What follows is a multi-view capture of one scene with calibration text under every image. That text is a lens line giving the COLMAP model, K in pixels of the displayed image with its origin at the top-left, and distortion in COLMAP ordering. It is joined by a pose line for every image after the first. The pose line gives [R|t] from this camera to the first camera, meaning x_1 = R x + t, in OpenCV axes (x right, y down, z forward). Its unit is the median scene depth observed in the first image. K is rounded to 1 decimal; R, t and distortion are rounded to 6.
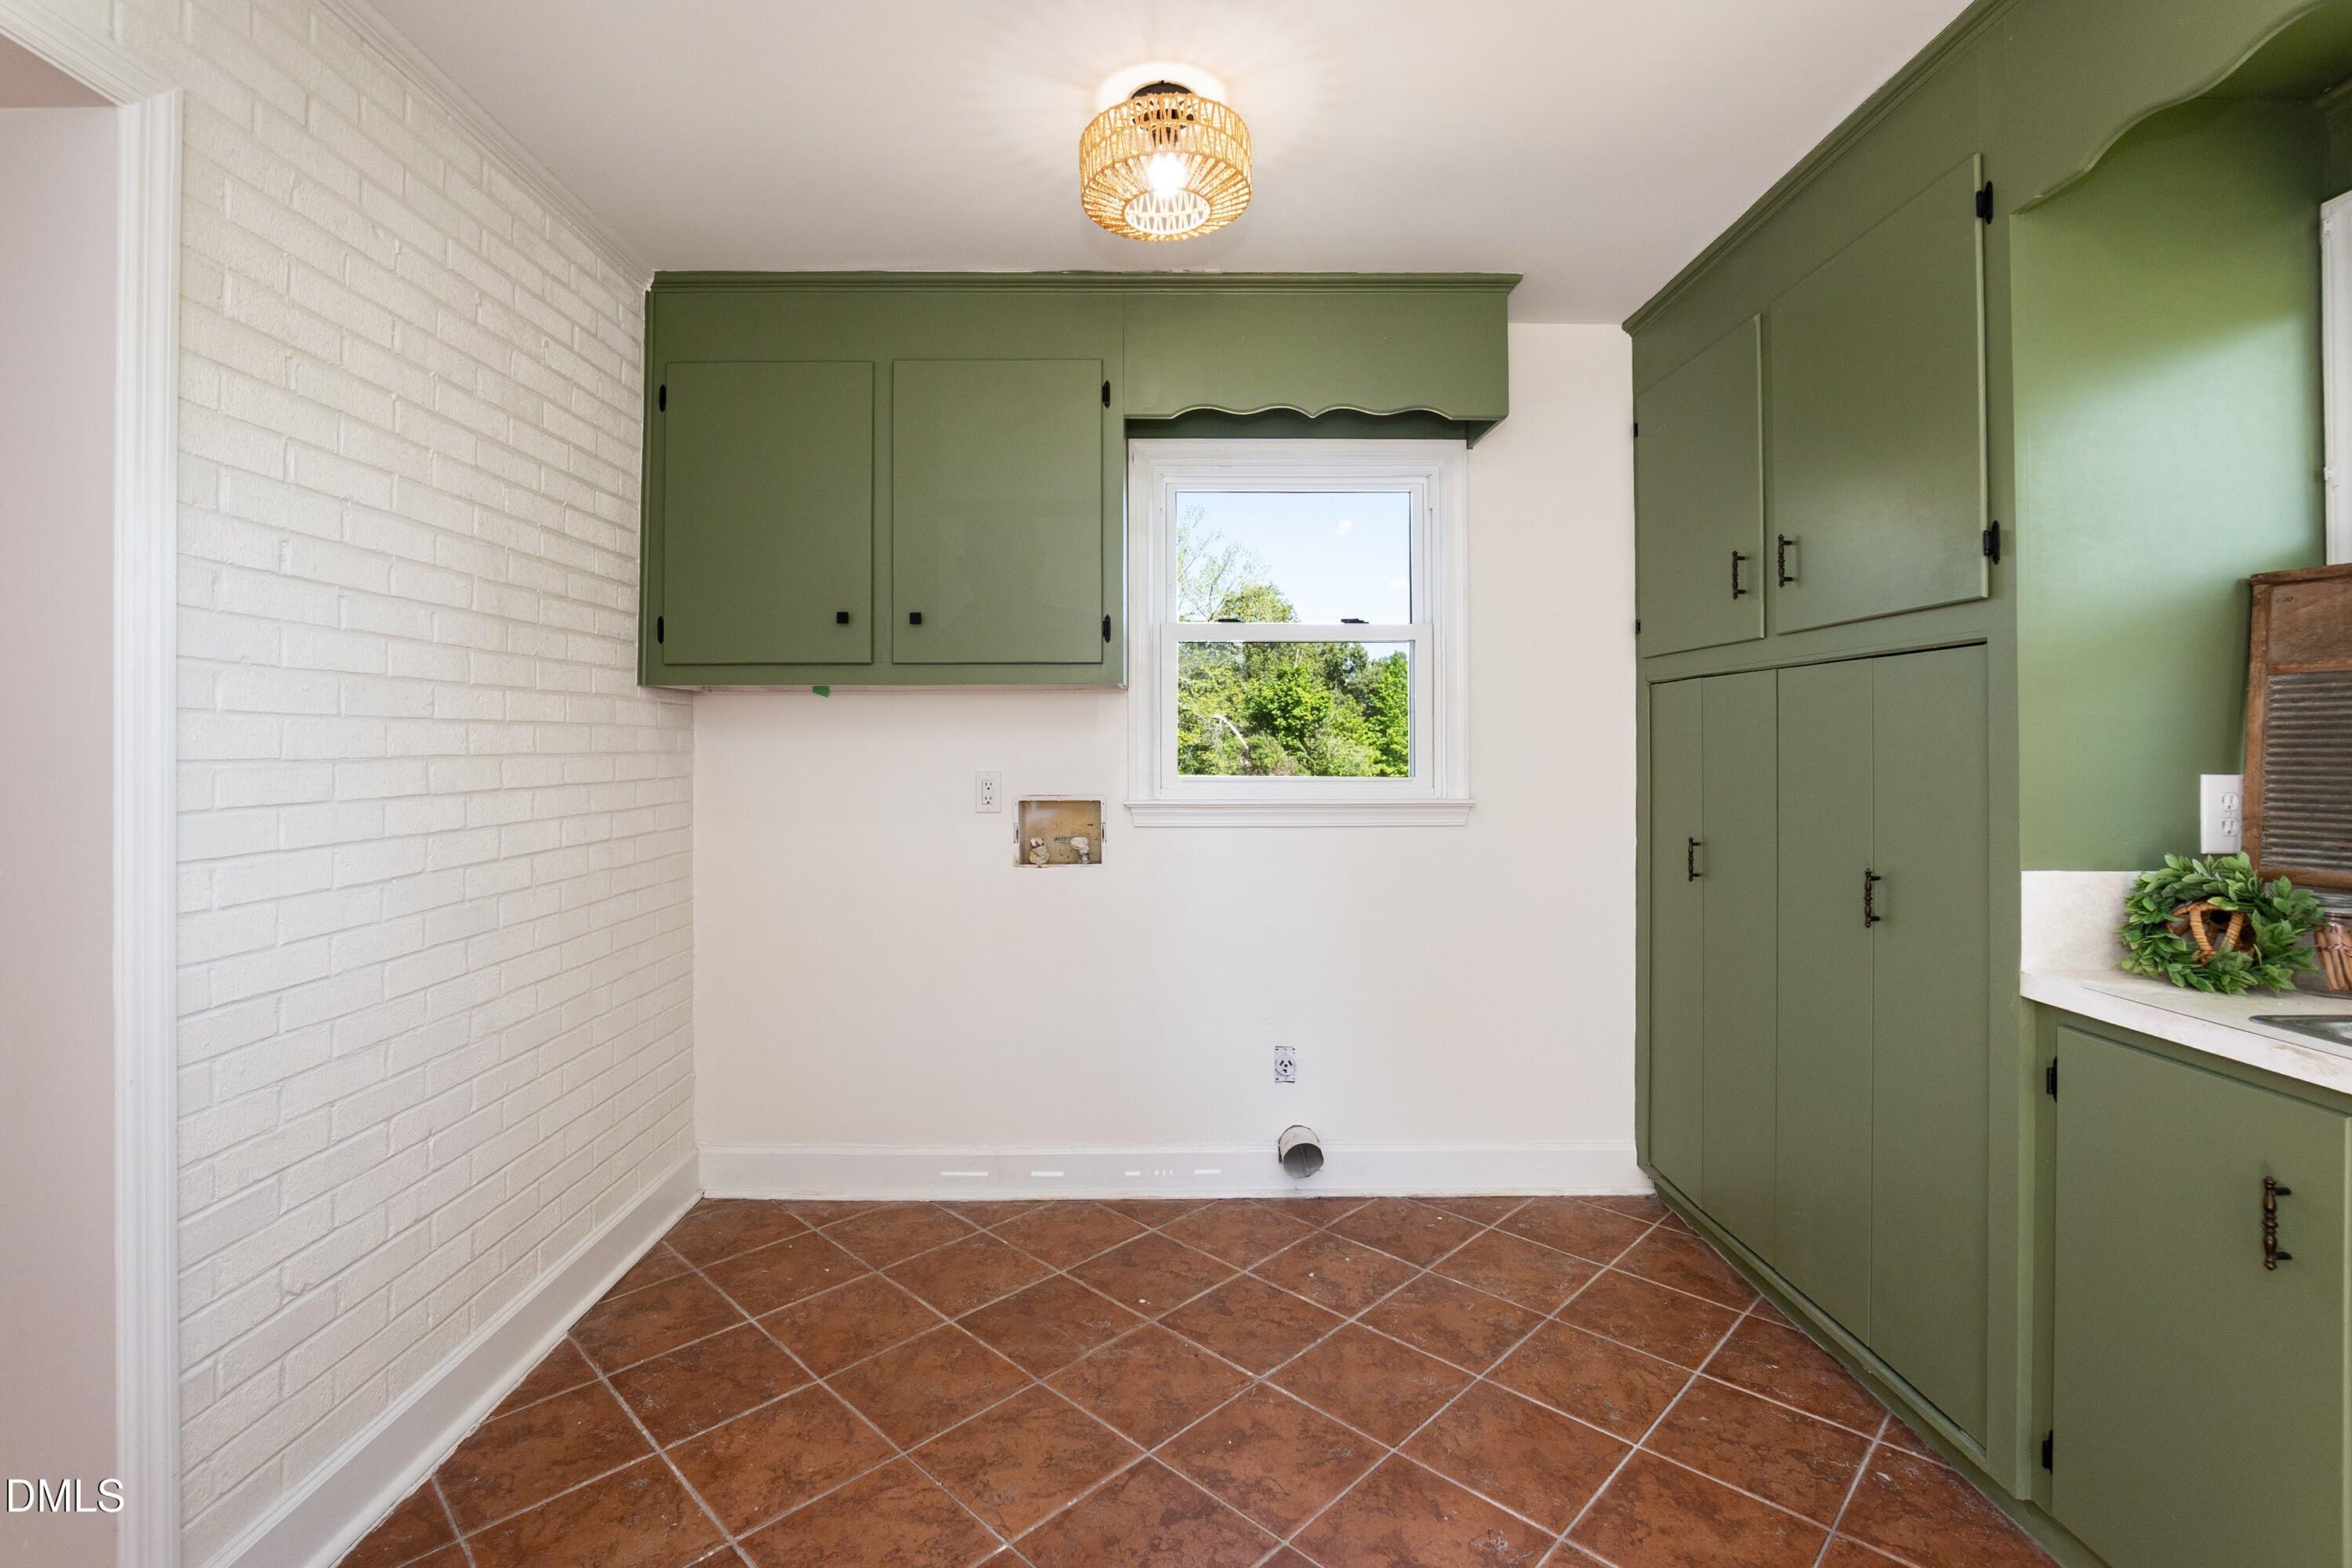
lens RADIAL K [[1063.0, 0, 1156.5], [0, 1063.0, 741.2], [0, 0, 1]] dist [-0.032190, 0.010557]
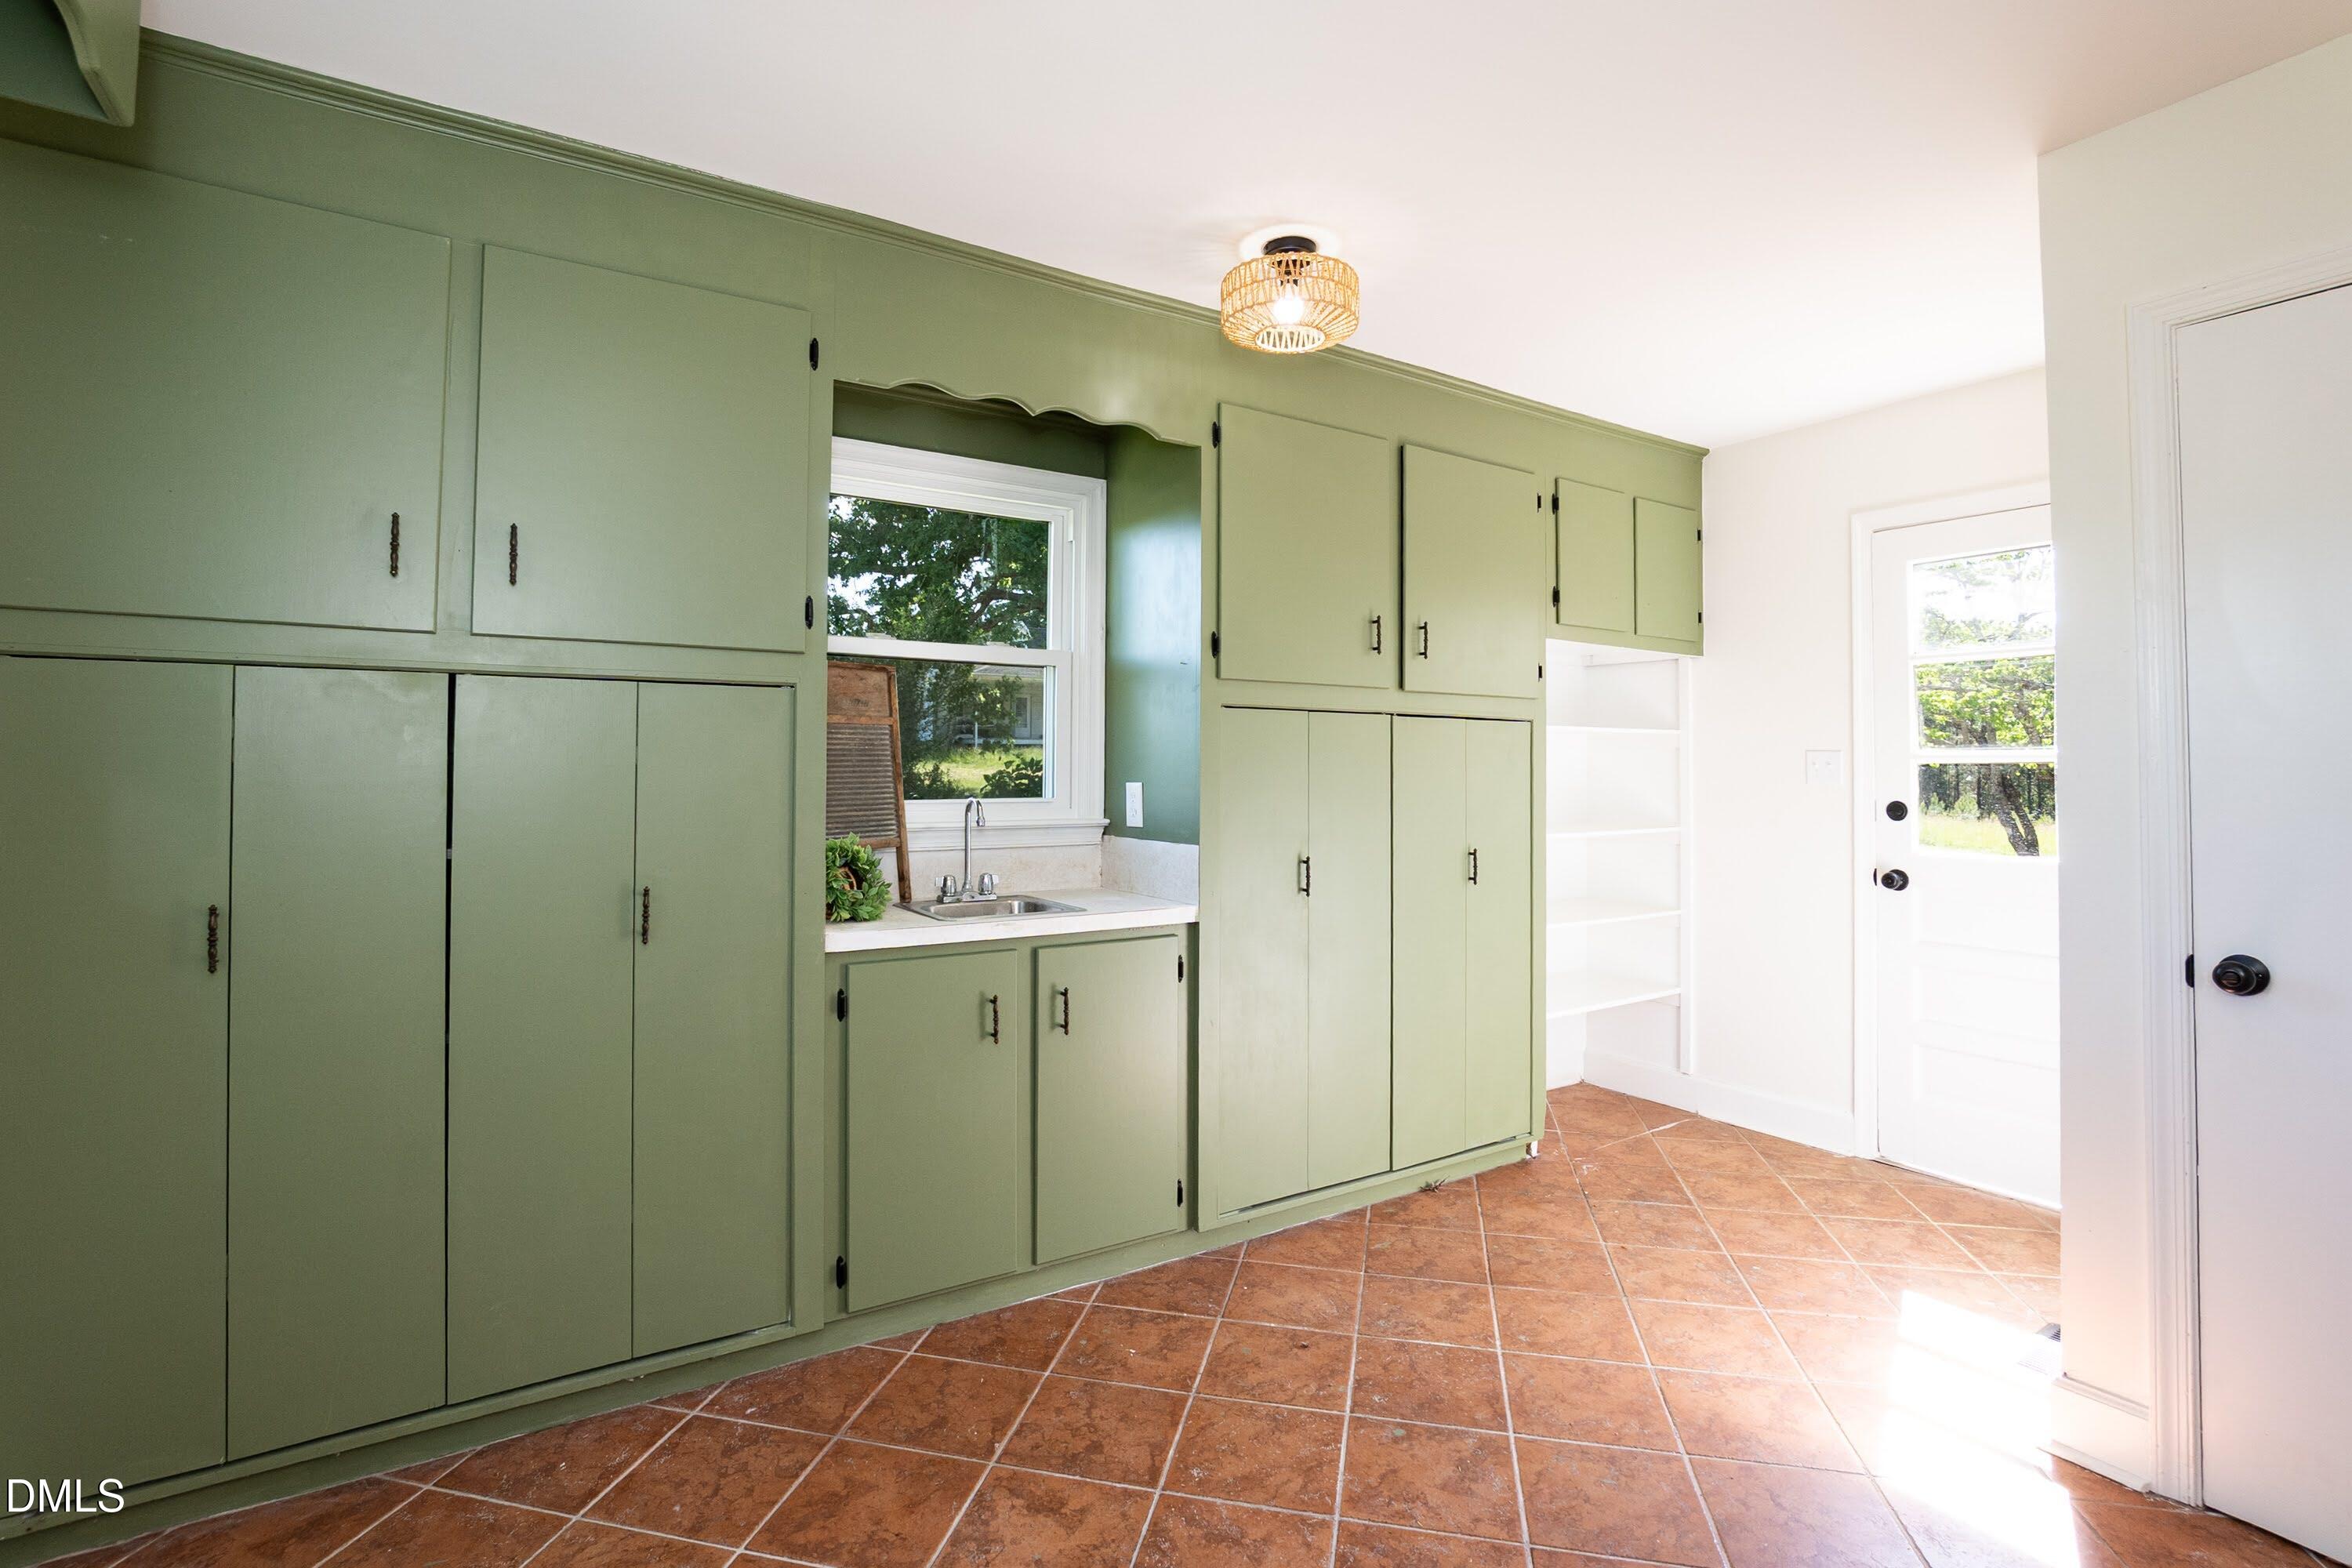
lens RADIAL K [[1062.2, 0, 1184.8], [0, 1062.2, 758.4], [0, 0, 1]] dist [-0.002250, 0.000174]
pose [[-0.528460, 0.010389, 0.848895, -0.393563], [-0.006719, 0.999843, -0.016419, 0.008208], [-0.848932, -0.014381, -0.528307, 0.887714]]
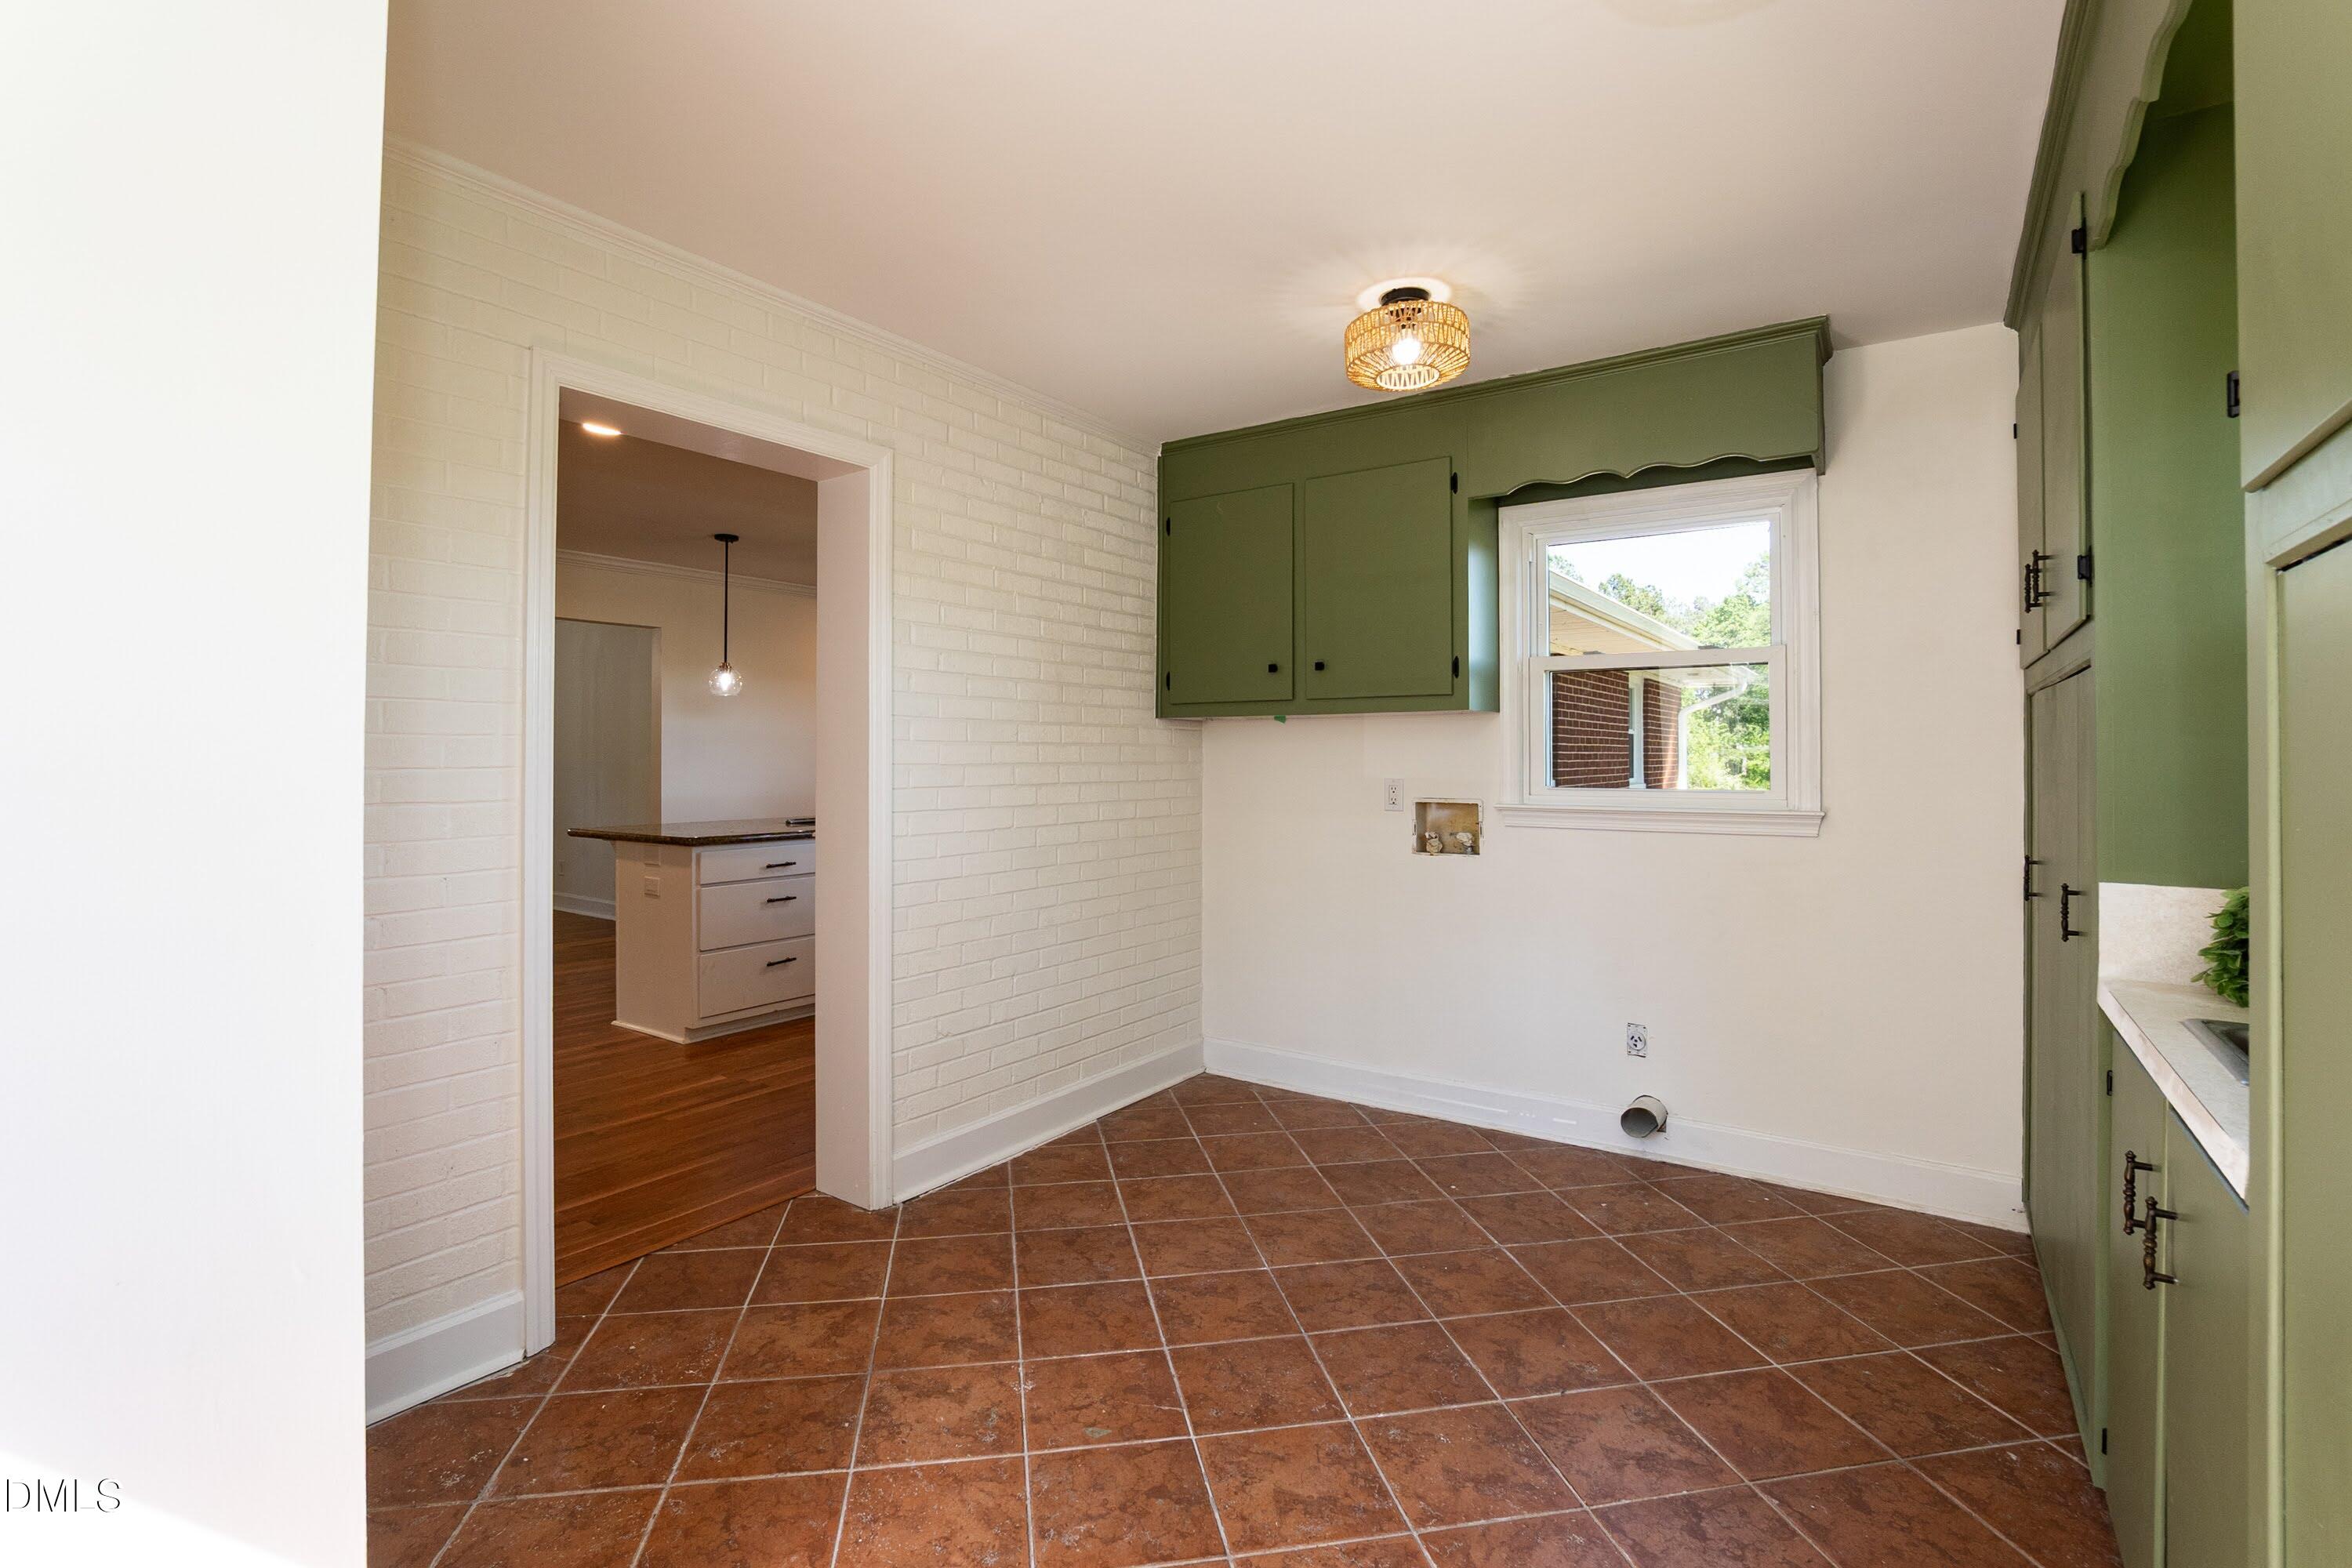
lens RADIAL K [[1062.2, 0, 1184.8], [0, 1062.2, 758.4], [0, 0, 1]] dist [-0.002250, 0.000174]
pose [[0.824307, 0.002652, -0.566136, 0.445550], [-0.000277, 0.999991, 0.004282, -0.002028], [0.566143, -0.003373, 0.824300, -0.258458]]
